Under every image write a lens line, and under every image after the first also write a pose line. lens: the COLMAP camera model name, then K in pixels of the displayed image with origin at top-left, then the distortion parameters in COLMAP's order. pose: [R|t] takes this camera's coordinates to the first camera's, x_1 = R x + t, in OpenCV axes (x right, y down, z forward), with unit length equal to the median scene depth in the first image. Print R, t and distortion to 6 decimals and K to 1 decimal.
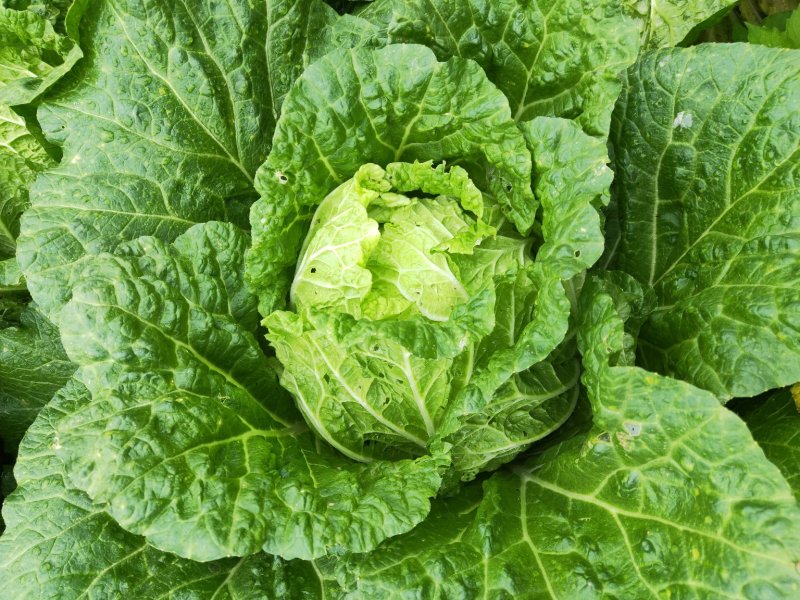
lens RADIAL K [[580.3, 0, 400.1], [0, 580.3, 300.4], [0, 0, 1]] dist [0.010301, 0.001086]
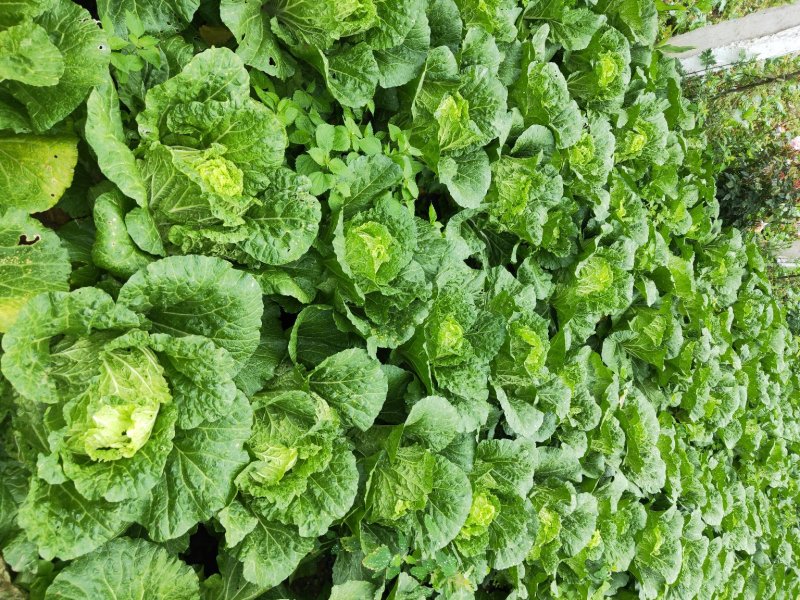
lens RADIAL K [[580.3, 0, 400.1], [0, 580.3, 300.3], [0, 0, 1]] dist [0.010301, 0.001086]
pose [[-0.824937, -0.014481, -0.565040, 0.438431], [-0.005779, -0.999403, 0.034051, 0.390216], [-0.565196, 0.031356, 0.824361, -1.939740]]
